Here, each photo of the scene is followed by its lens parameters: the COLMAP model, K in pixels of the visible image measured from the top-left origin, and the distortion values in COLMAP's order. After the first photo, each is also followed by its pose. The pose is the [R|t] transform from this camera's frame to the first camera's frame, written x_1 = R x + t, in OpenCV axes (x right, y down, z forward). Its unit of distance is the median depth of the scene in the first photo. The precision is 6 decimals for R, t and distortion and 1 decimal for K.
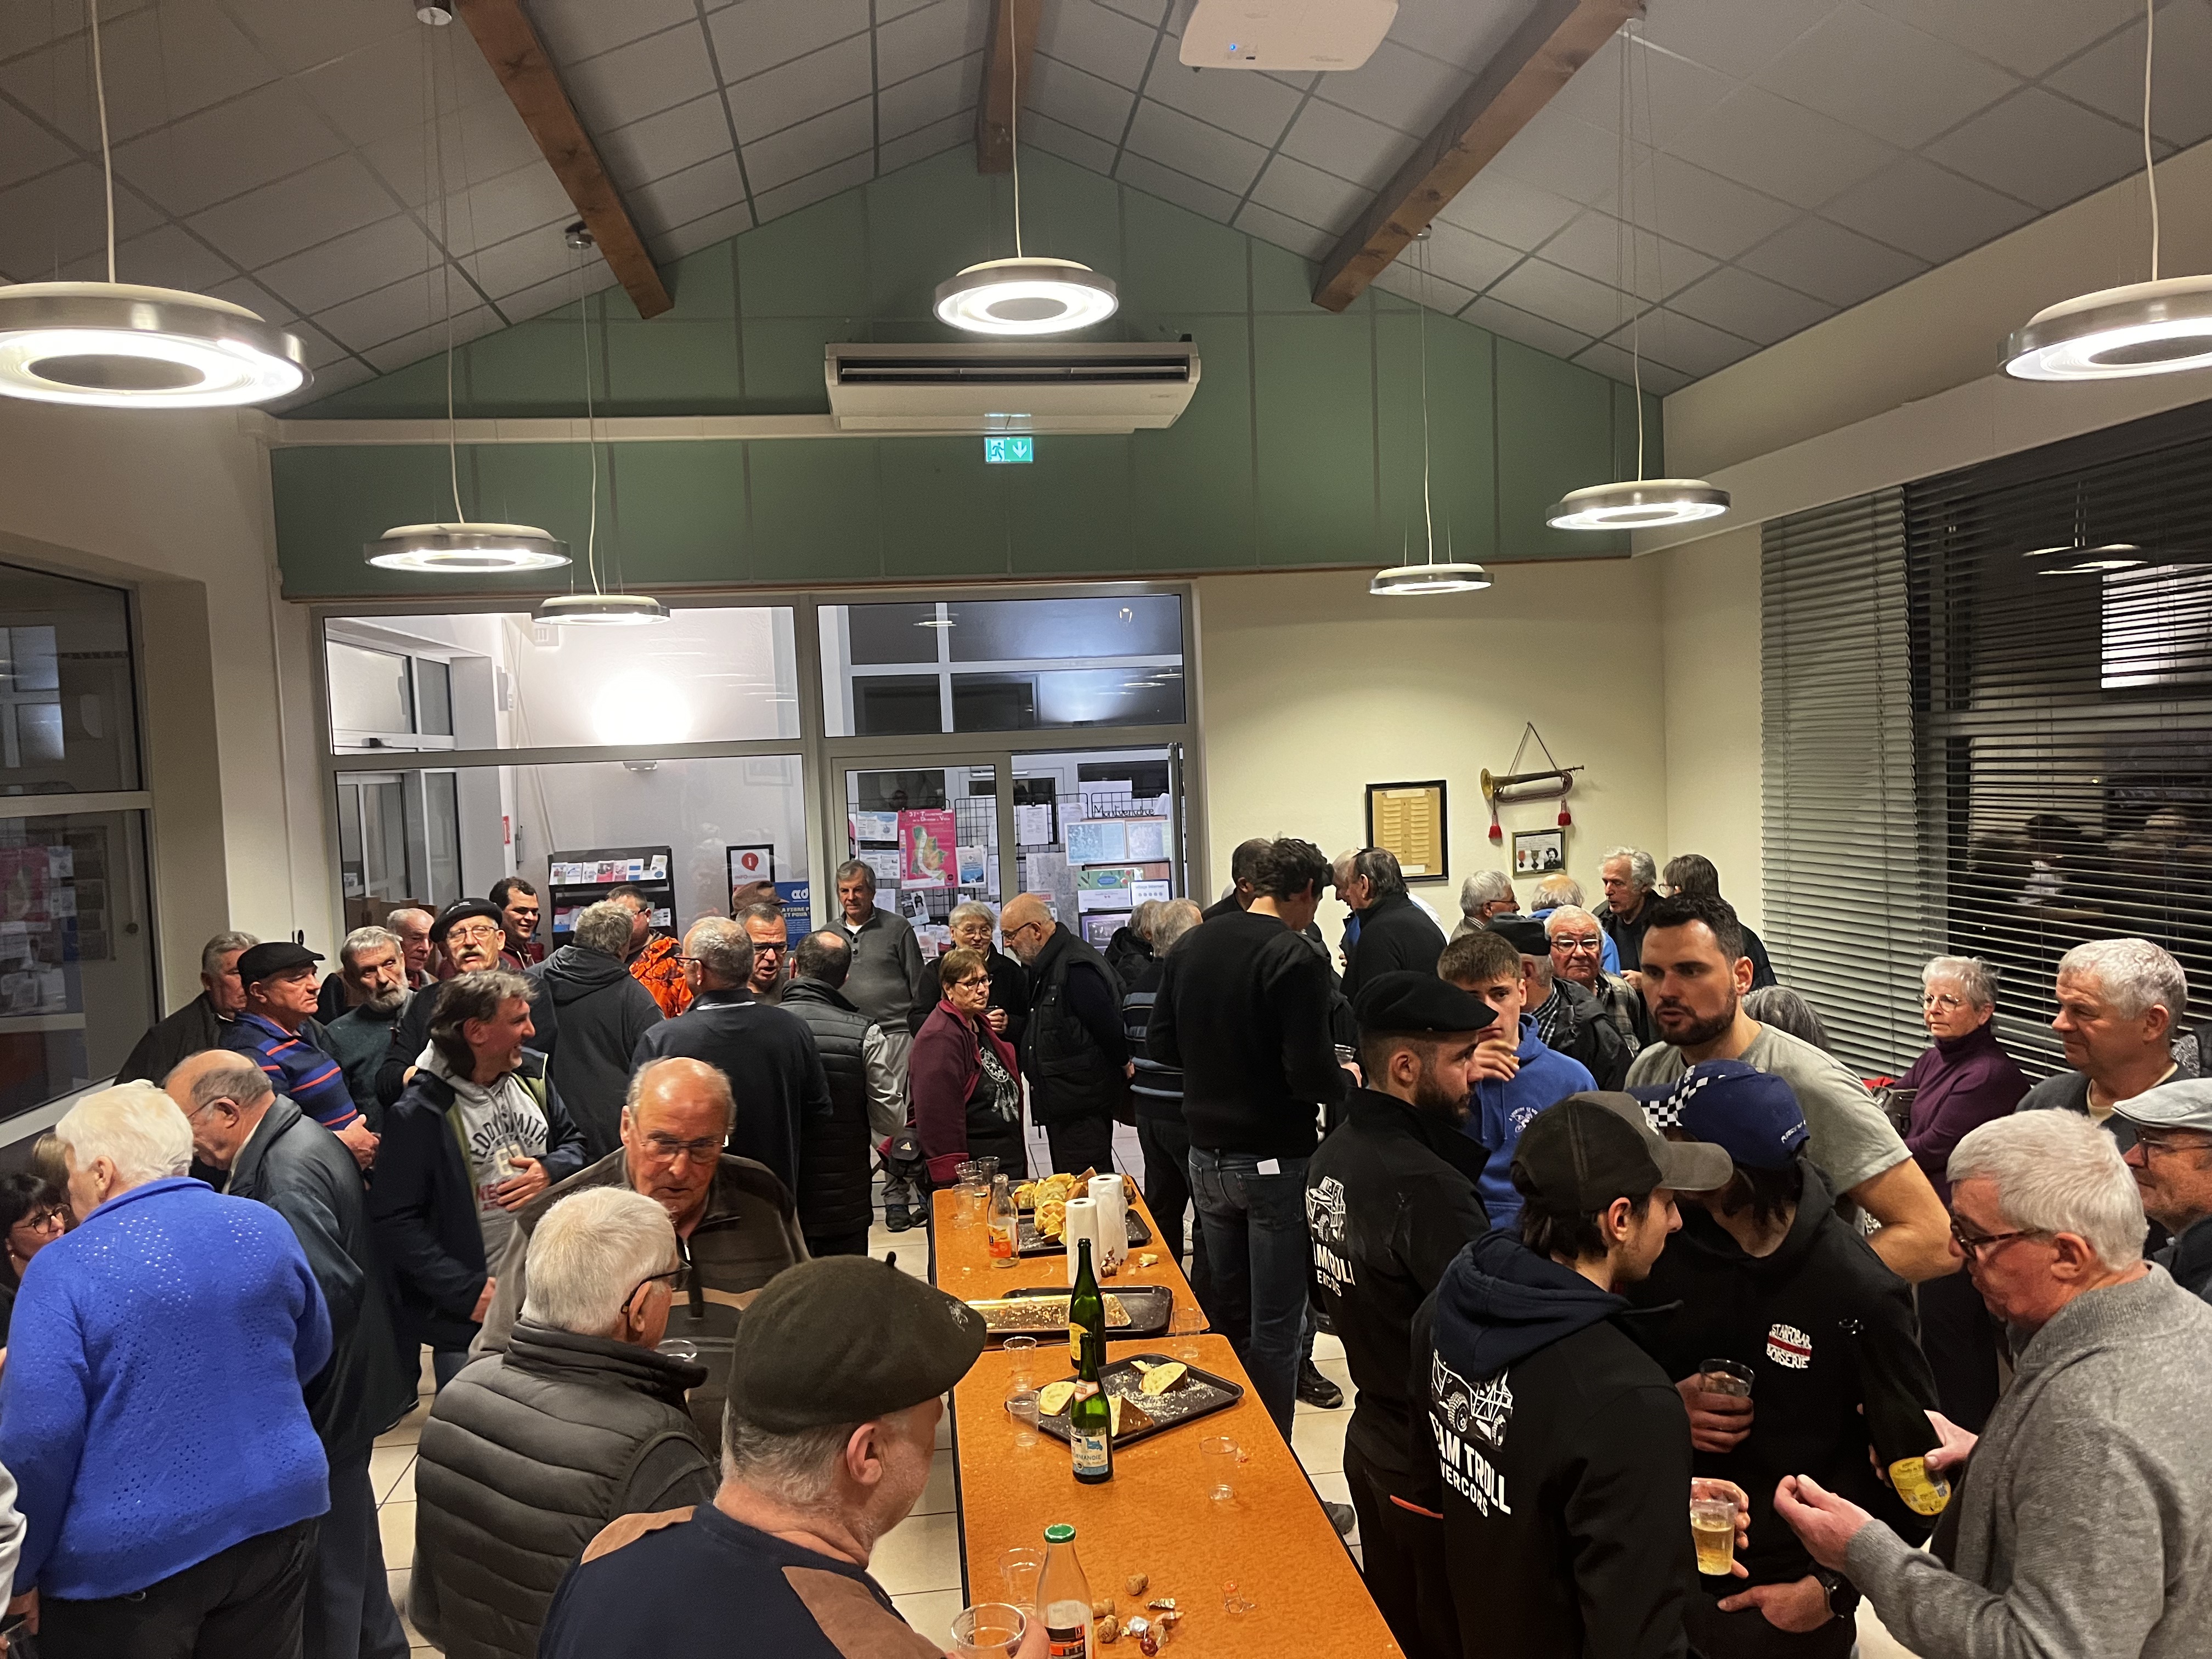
lens RADIAL K [[1689.6, 0, 1109.9], [0, 1689.6, 829.0], [0, 0, 1]] dist [0.066305, -0.081358]
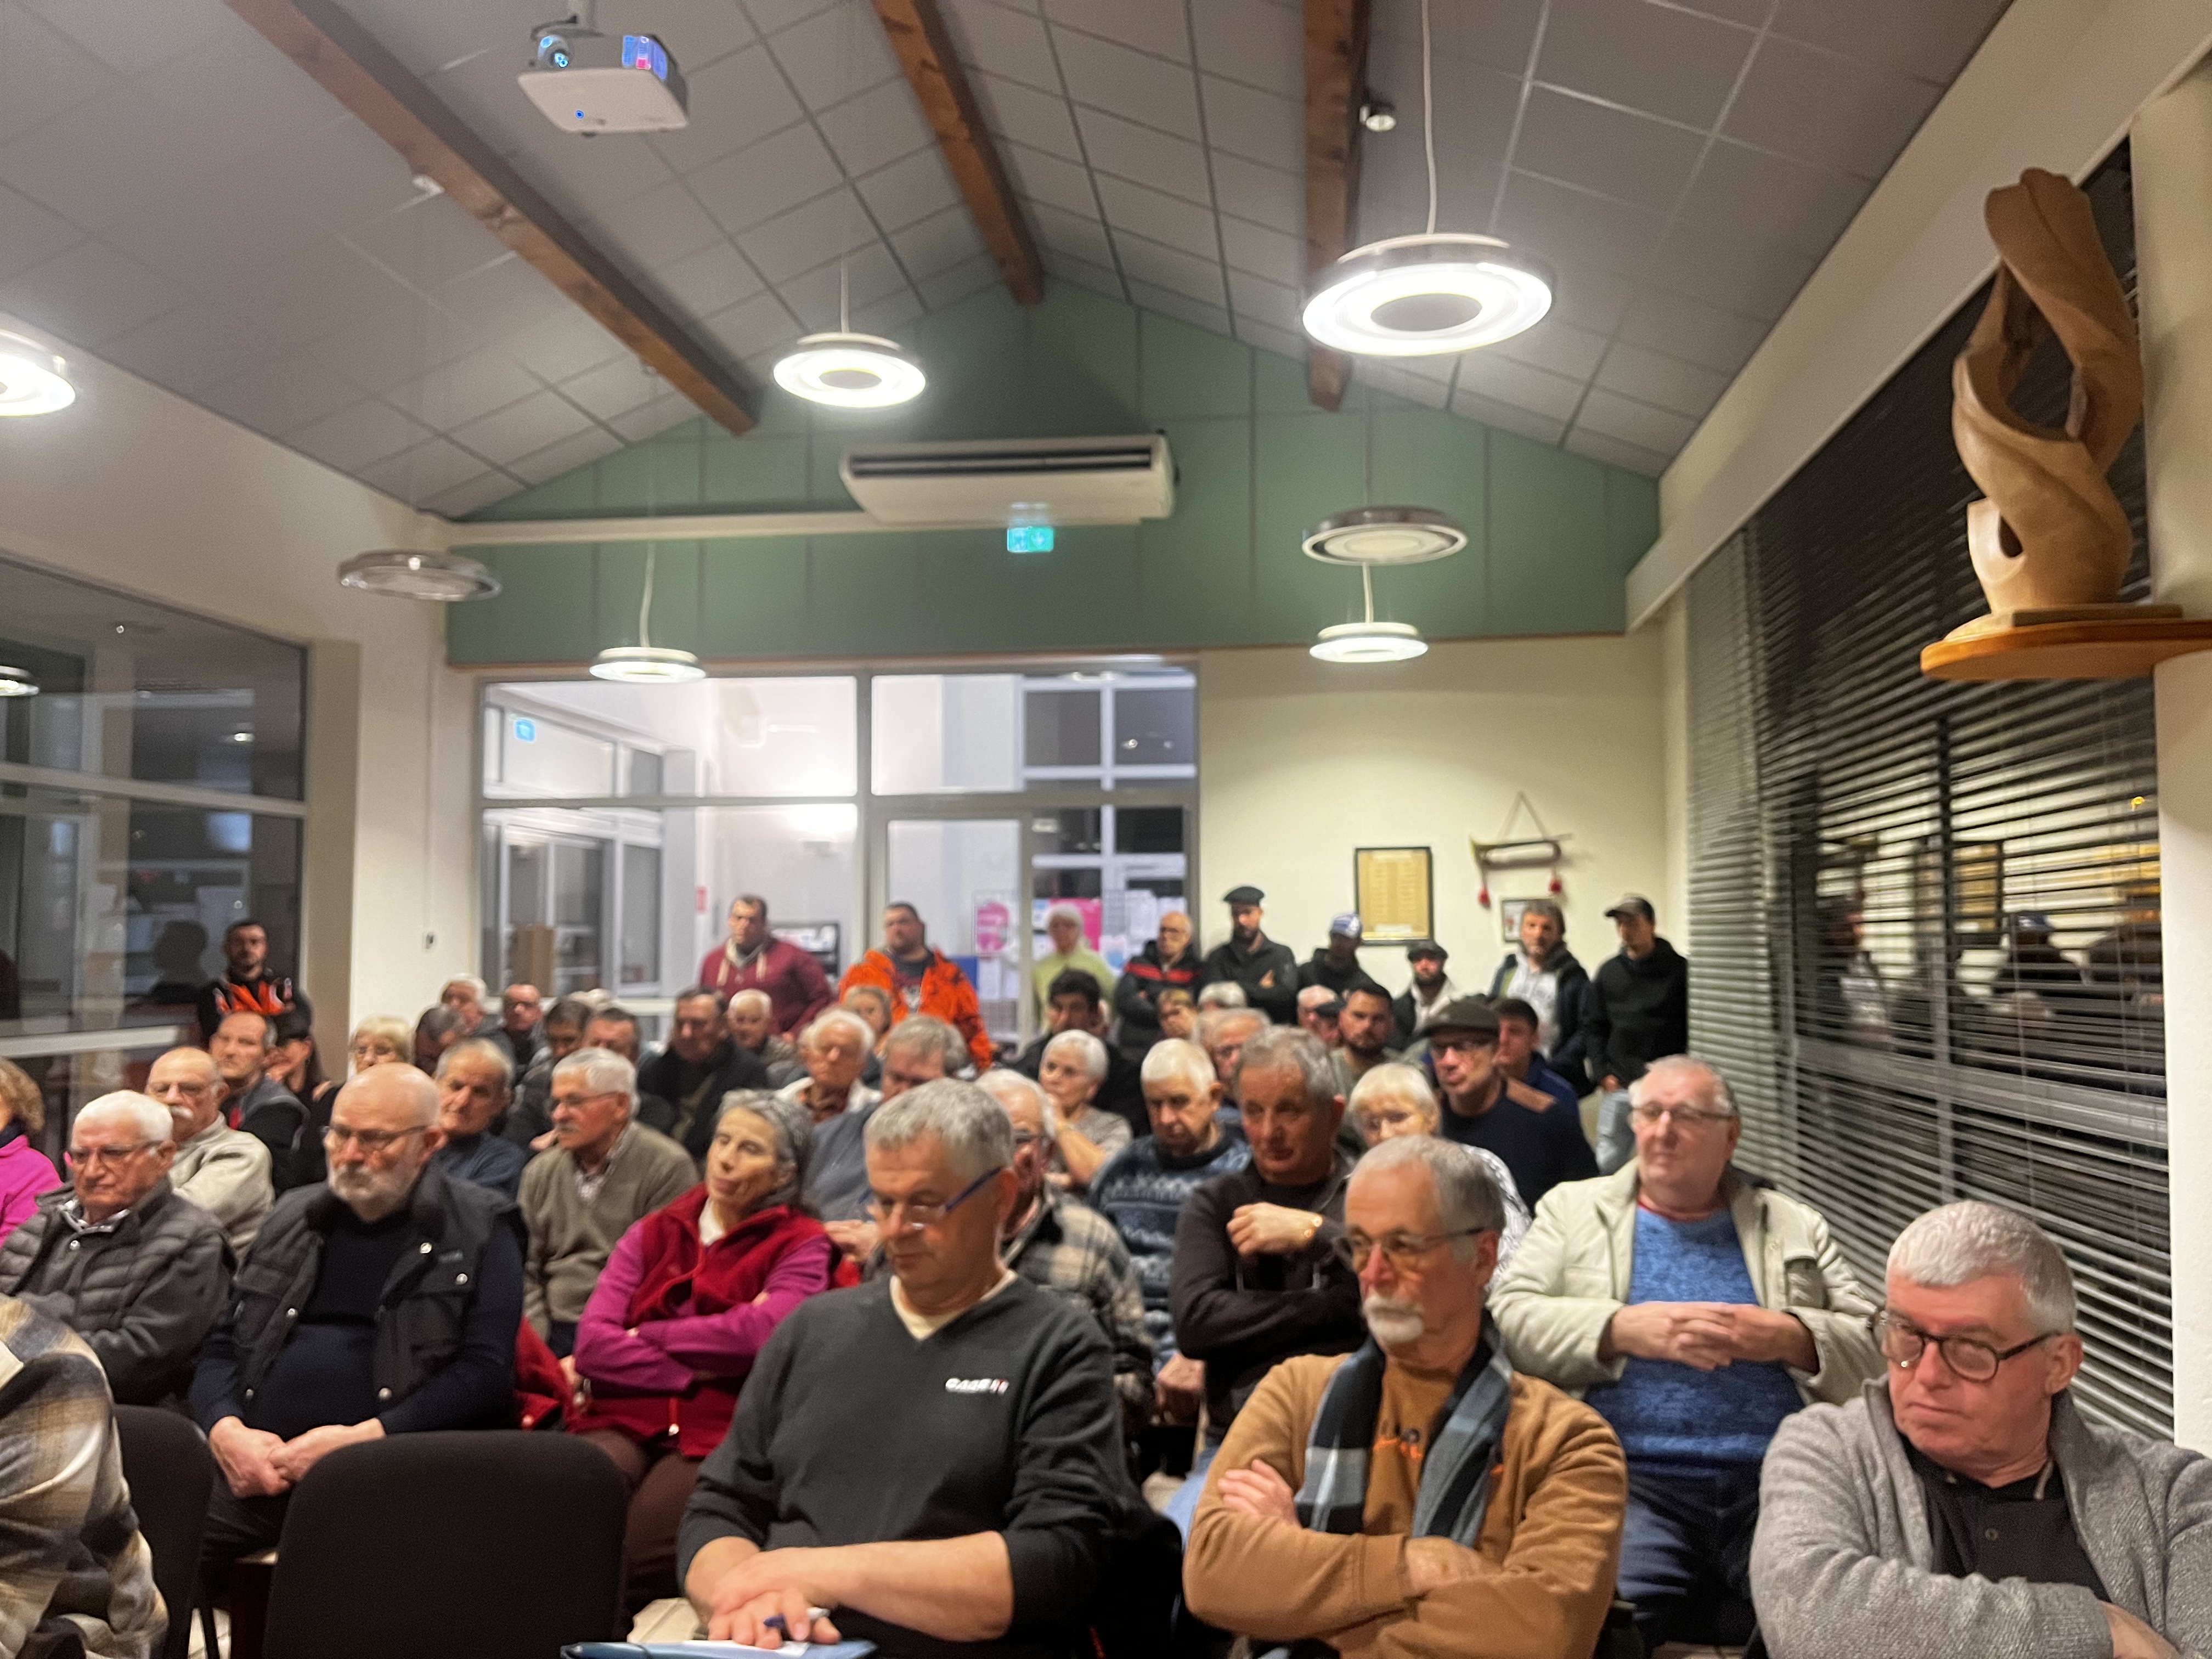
lens RADIAL K [[1689.6, 0, 1100.8], [0, 1689.6, 835.2], [0, 0, 1]] dist [0.066305, -0.081358]
pose [[0.966688, 0.023003, -0.254923, 0.267569], [-0.049712, 0.993862, -0.098829, 0.078537], [0.251085, 0.108209, 0.961898, -0.052700]]
